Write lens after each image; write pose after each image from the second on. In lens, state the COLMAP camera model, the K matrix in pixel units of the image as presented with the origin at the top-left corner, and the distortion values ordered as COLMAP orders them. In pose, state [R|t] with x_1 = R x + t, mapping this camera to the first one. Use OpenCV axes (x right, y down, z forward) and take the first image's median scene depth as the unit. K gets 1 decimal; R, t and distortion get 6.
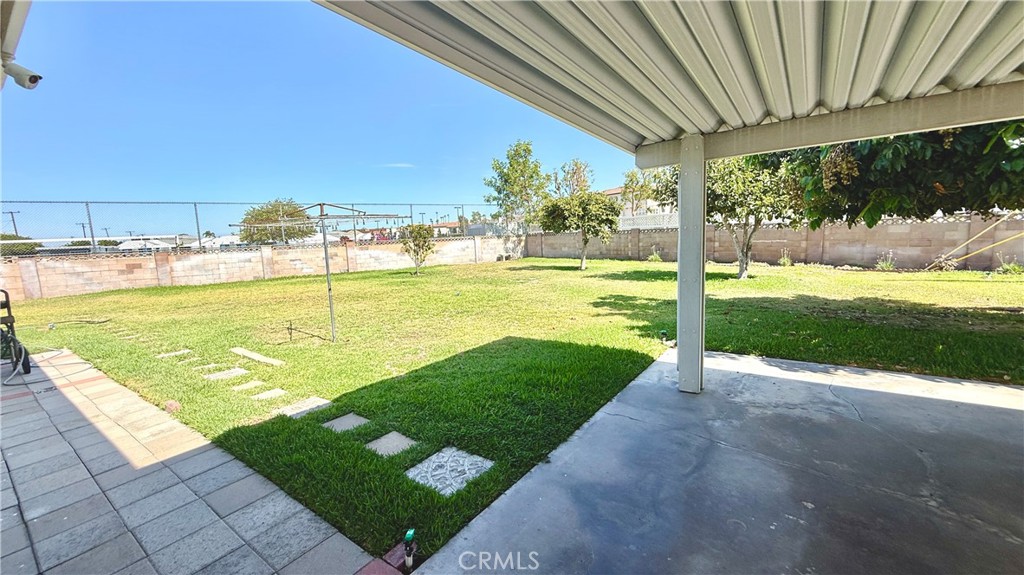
lens RADIAL K [[410.0, 0, 508.6], [0, 410.0, 284.6], [0, 0, 1]] dist [0.000288, 0.000160]
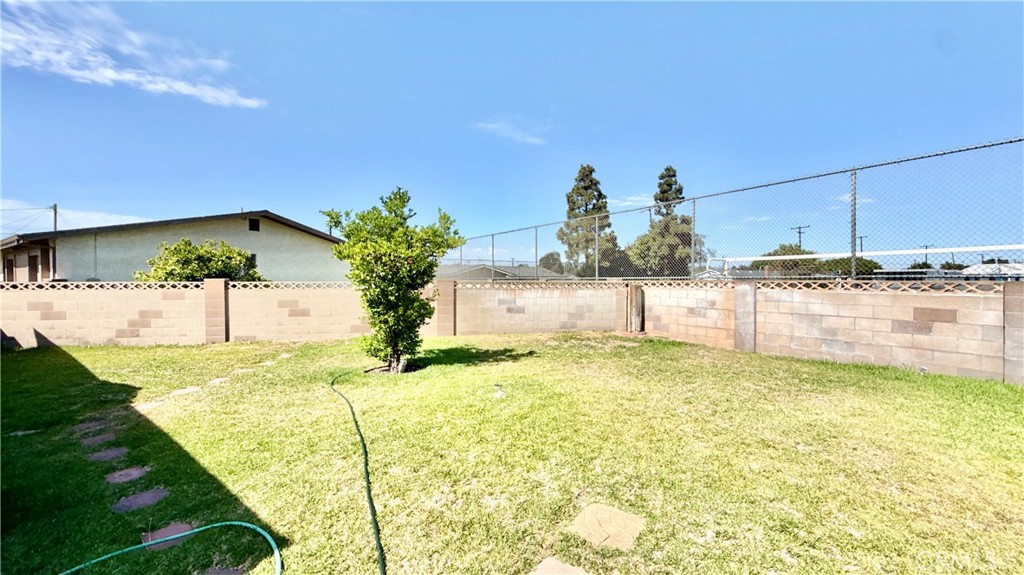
lens RADIAL K [[410.0, 0, 508.6], [0, 410.0, 284.6], [0, 0, 1]] dist [0.000288, 0.000160]
pose [[-0.026960, 0.058104, -0.997946, -0.511803], [-0.115322, 0.991463, 0.060842, -0.049541], [0.992962, 0.116725, -0.020029, 0.597519]]
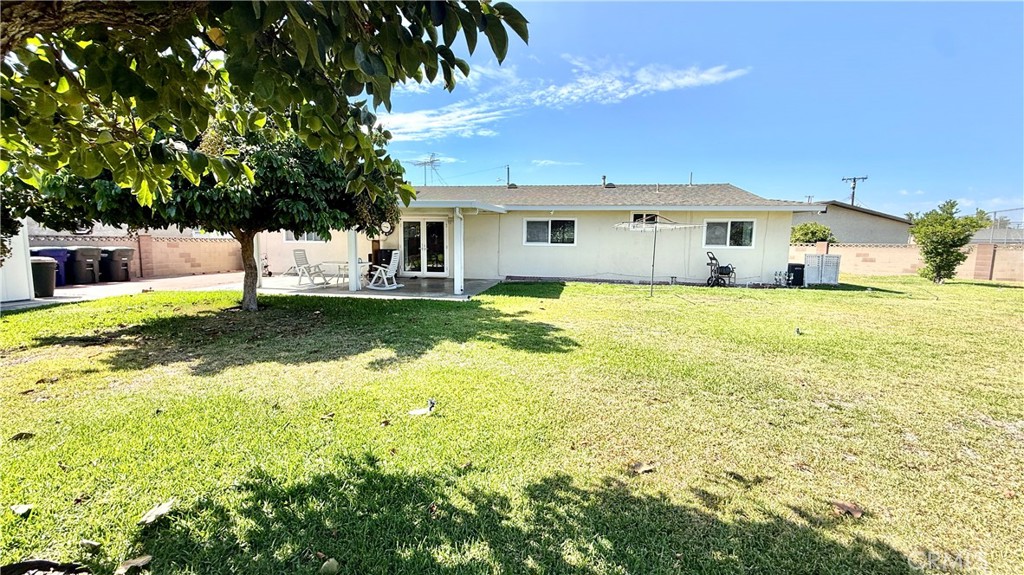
lens RADIAL K [[410.0, 0, 508.6], [0, 410.0, 284.6], [0, 0, 1]] dist [0.000288, 0.000160]
pose [[-0.887629, 0.082505, -0.453109, 0.321353], [-0.025654, 0.973439, 0.227506, -0.105654], [0.459844, 0.213565, -0.861936, 0.827759]]
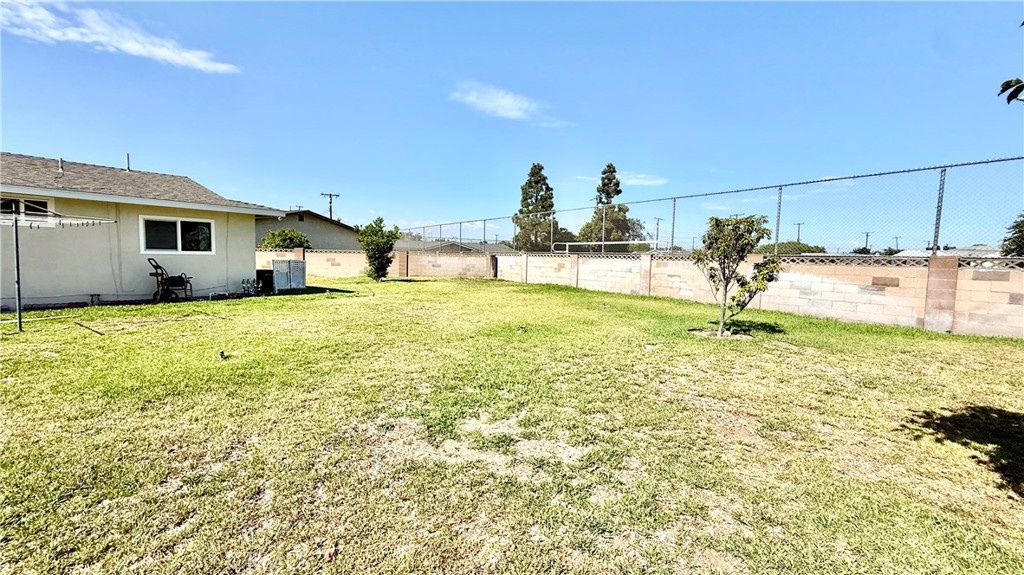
lens RADIAL K [[410.0, 0, 508.6], [0, 410.0, 284.6], [0, 0, 1]] dist [0.000288, 0.000160]
pose [[-0.008314, 0.116280, -0.993182, 0.220269], [-0.138118, 0.983563, 0.116310, -0.103392], [0.990381, 0.138144, 0.007883, 0.838827]]
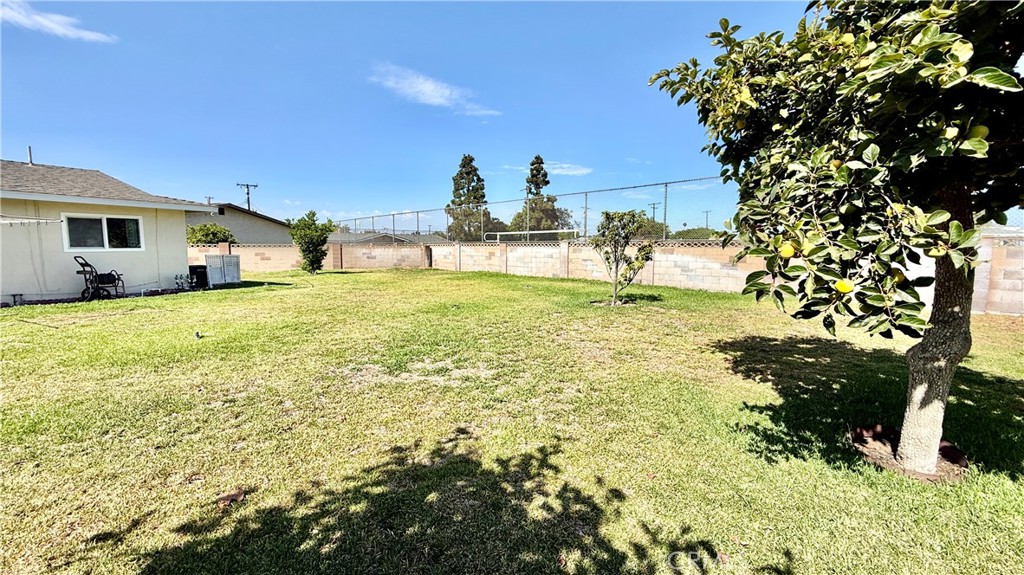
lens RADIAL K [[410.0, 0, 508.6], [0, 410.0, 284.6], [0, 0, 1]] dist [0.000288, 0.000160]
pose [[0.150598, 0.137995, -0.978917, 0.310403], [-0.121868, 0.985248, 0.120139, -0.106613], [0.981055, 0.101206, 0.165193, 0.840394]]
